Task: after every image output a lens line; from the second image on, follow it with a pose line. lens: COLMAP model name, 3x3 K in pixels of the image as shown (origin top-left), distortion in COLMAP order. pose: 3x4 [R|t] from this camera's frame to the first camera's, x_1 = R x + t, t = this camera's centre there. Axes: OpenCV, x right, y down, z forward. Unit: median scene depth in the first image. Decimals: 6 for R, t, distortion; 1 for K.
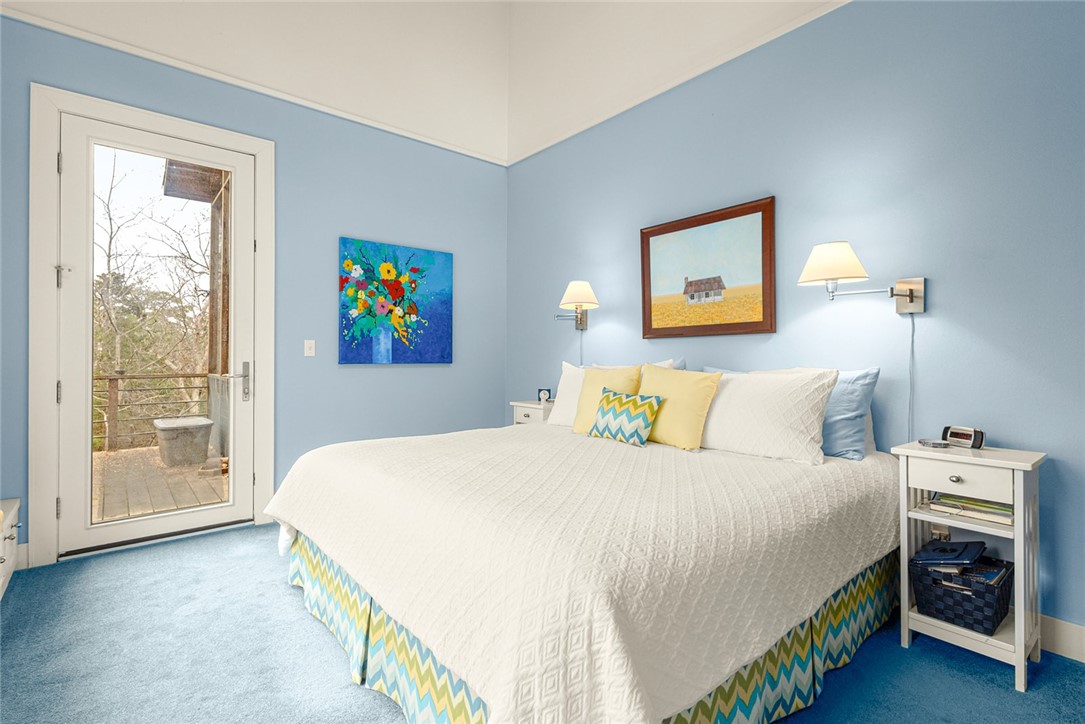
lens RADIAL K [[510.7, 0, 542.5], [0, 510.7, 356.0], [0, 0, 1]] dist [0.006000, 0.000393]
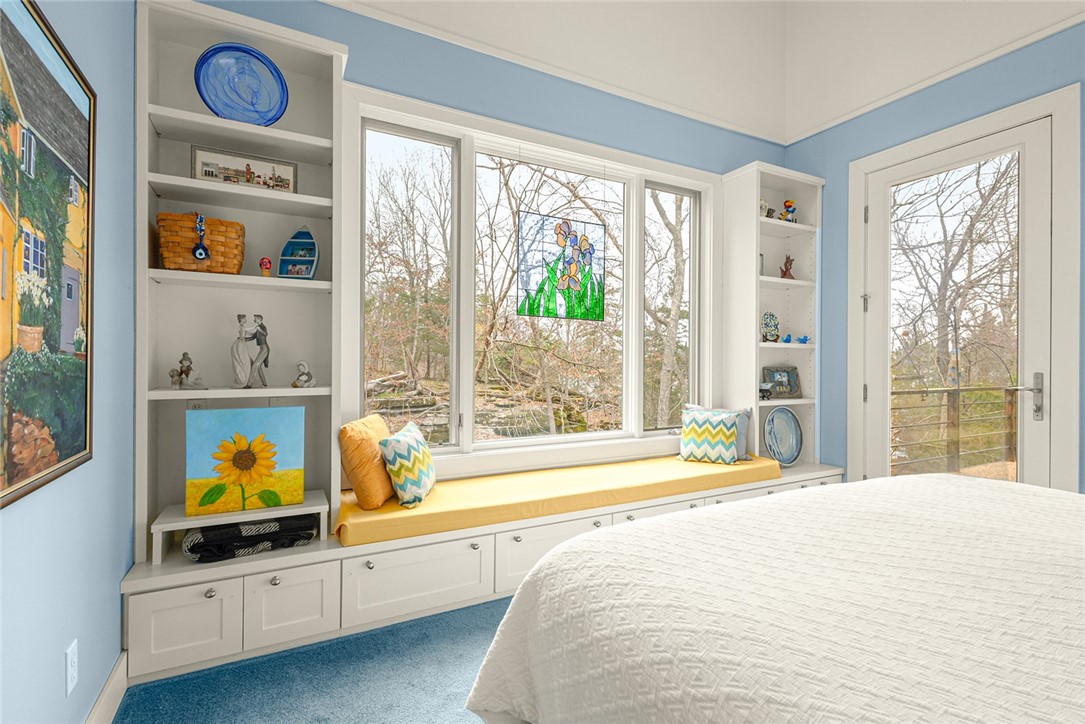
lens RADIAL K [[510.7, 0, 542.6], [0, 510.7, 362.8], [0, 0, 1]] dist [0.006000, 0.000393]
pose [[-0.222251, -0.003406, -0.974984, 0.649405], [-0.004011, 0.999989, -0.002579, 0.002244], [0.974981, 0.003337, -0.222262, 0.656463]]
